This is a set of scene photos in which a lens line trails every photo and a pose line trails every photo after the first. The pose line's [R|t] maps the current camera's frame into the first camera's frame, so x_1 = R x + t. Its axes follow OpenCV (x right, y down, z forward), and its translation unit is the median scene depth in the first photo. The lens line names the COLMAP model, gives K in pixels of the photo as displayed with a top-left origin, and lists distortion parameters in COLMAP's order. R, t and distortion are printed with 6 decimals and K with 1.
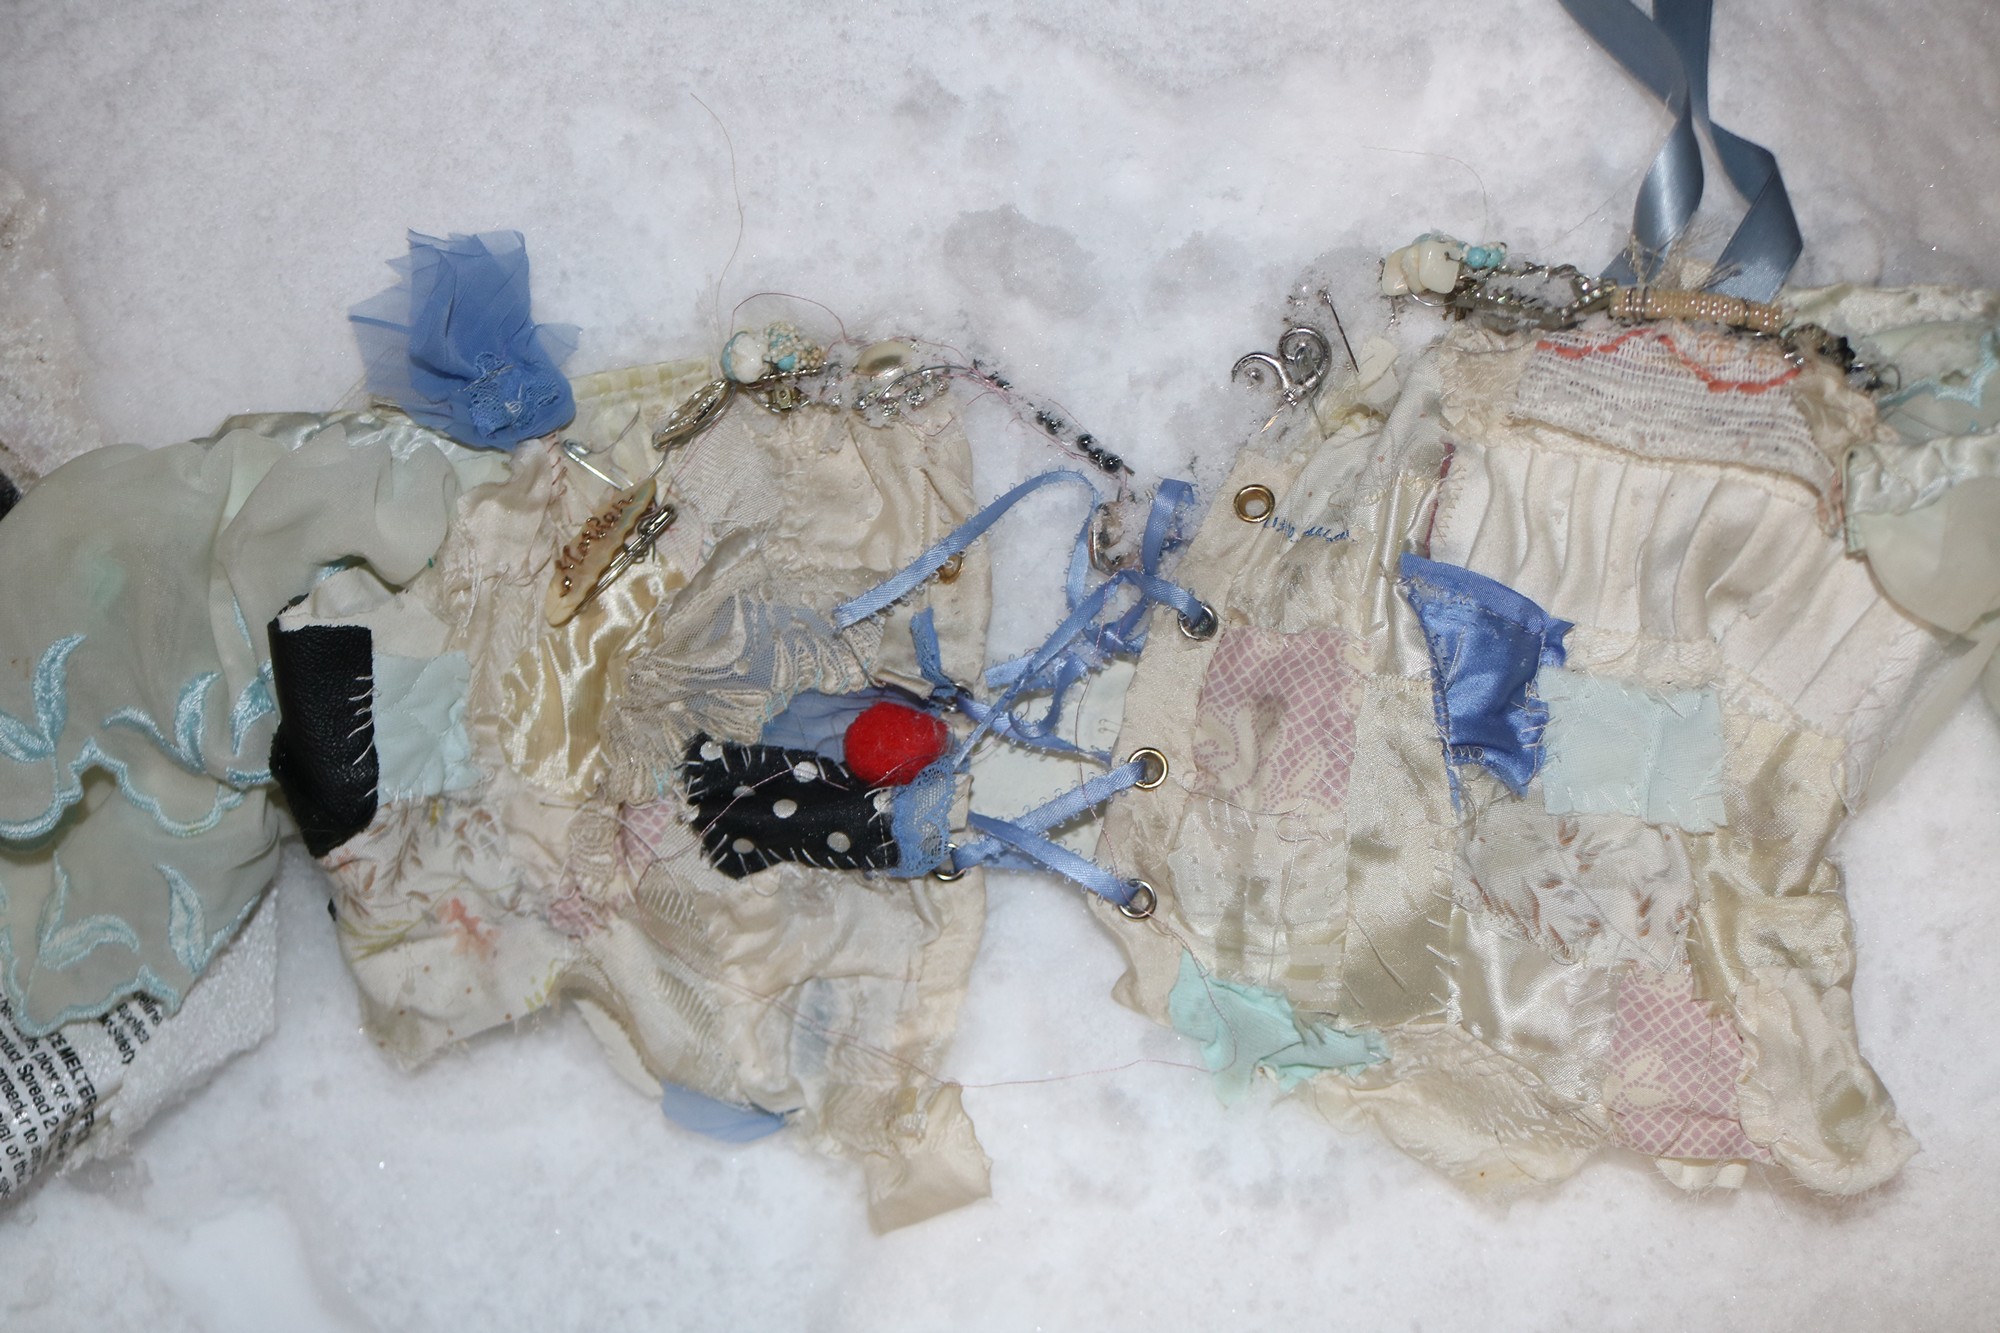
lens RADIAL K [[2162.2, 0, 1000.0], [0, 2162.2, 666.5], [0, 0, 1]] dist [-0.139490, 0.159922]
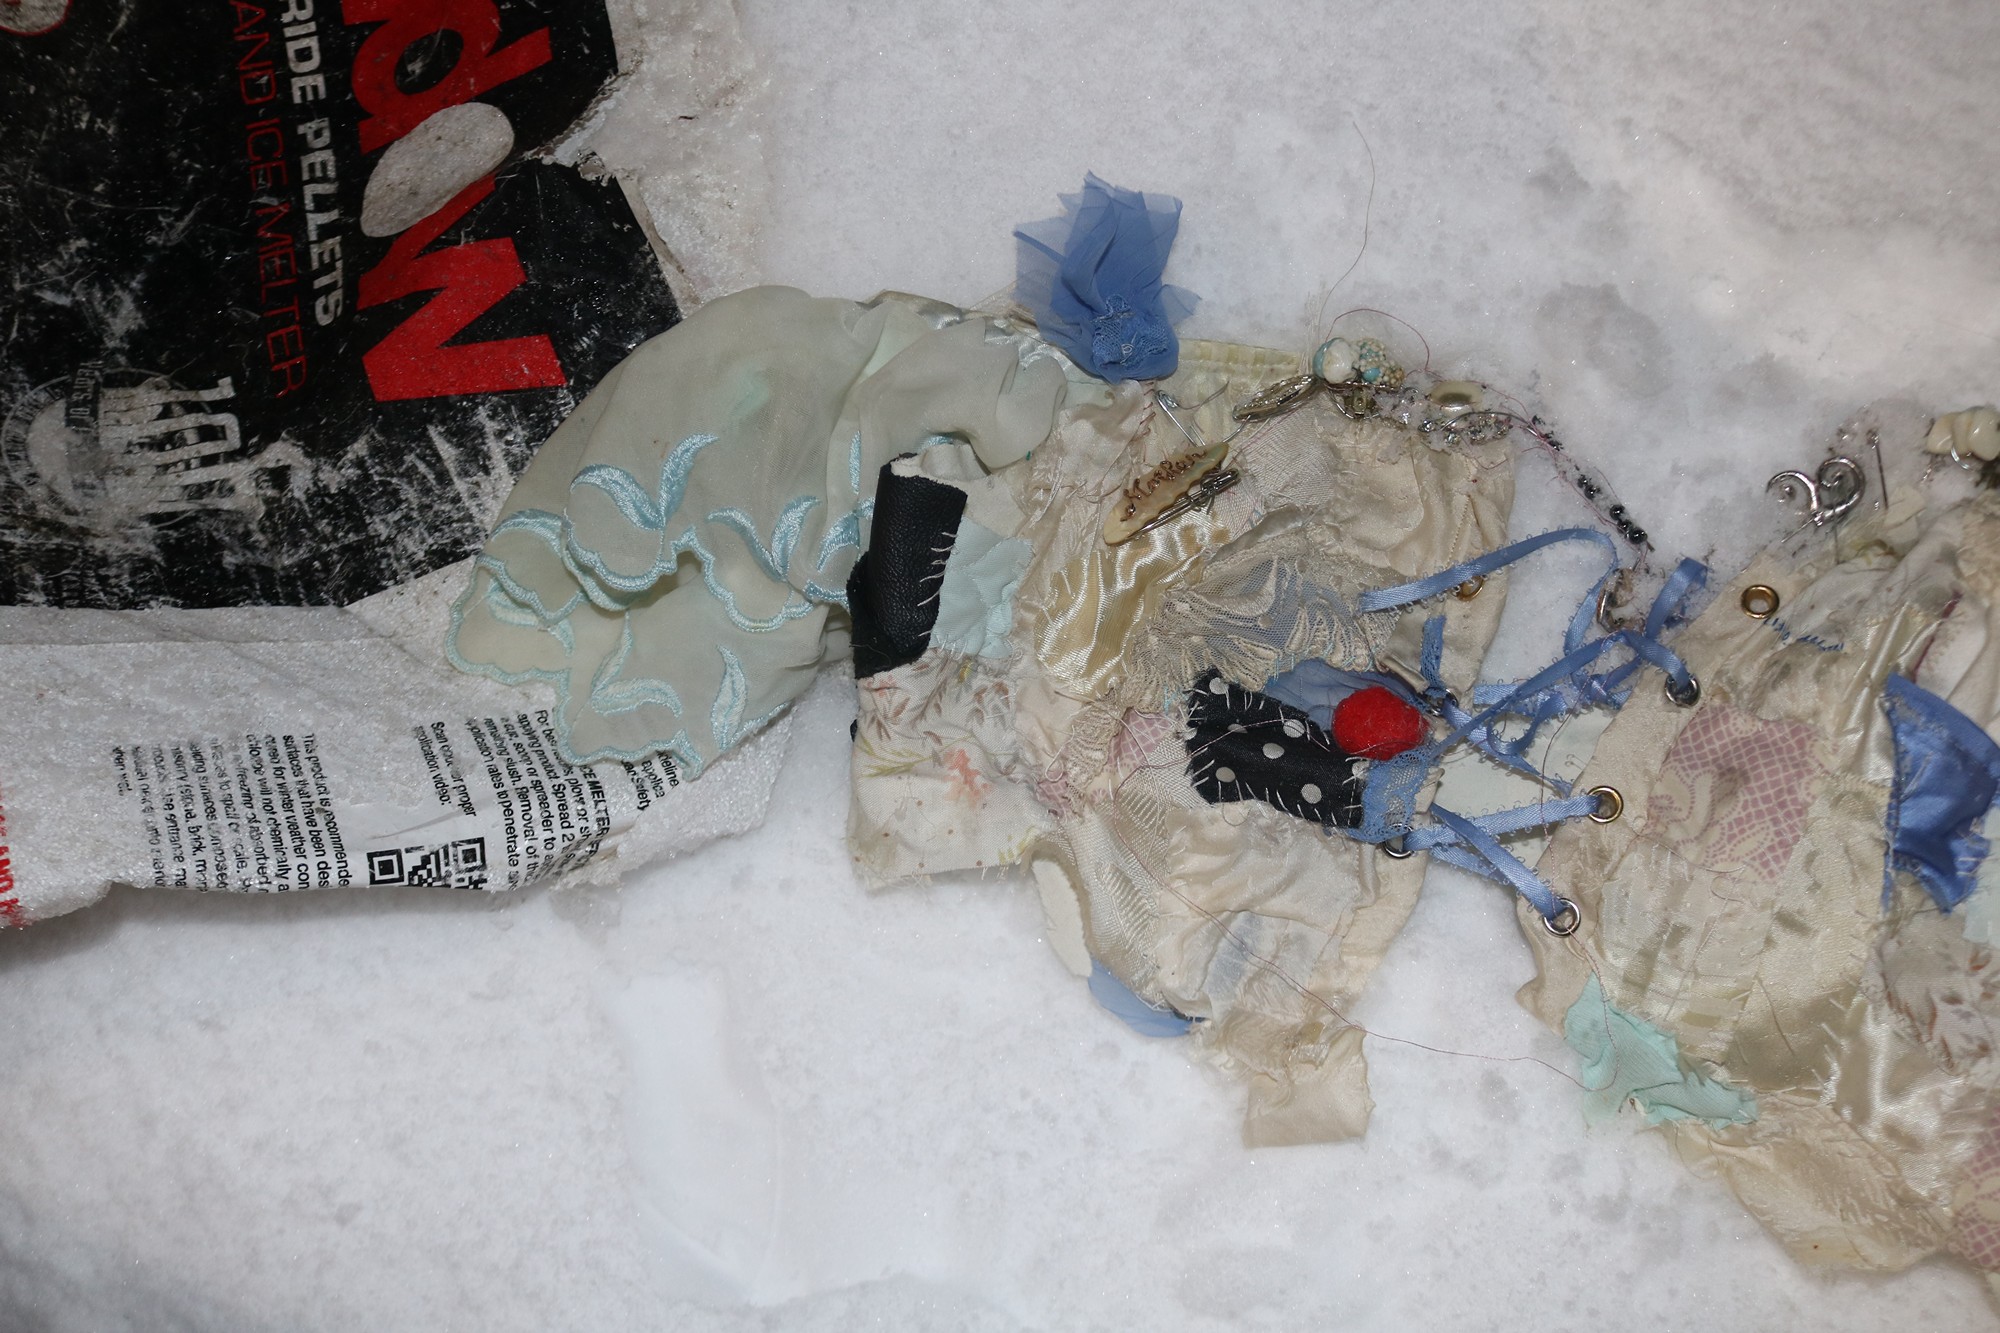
lens RADIAL K [[2162.2, 0, 1000.0], [0, 2162.2, 666.5], [0, 0, 1]] dist [-0.139490, 0.159922]
pose [[0.950844, 0.269874, -0.151867, -0.075478], [-0.278189, 0.959849, -0.036059, 0.101895], [0.136038, 0.076535, 0.987743, -0.117675]]
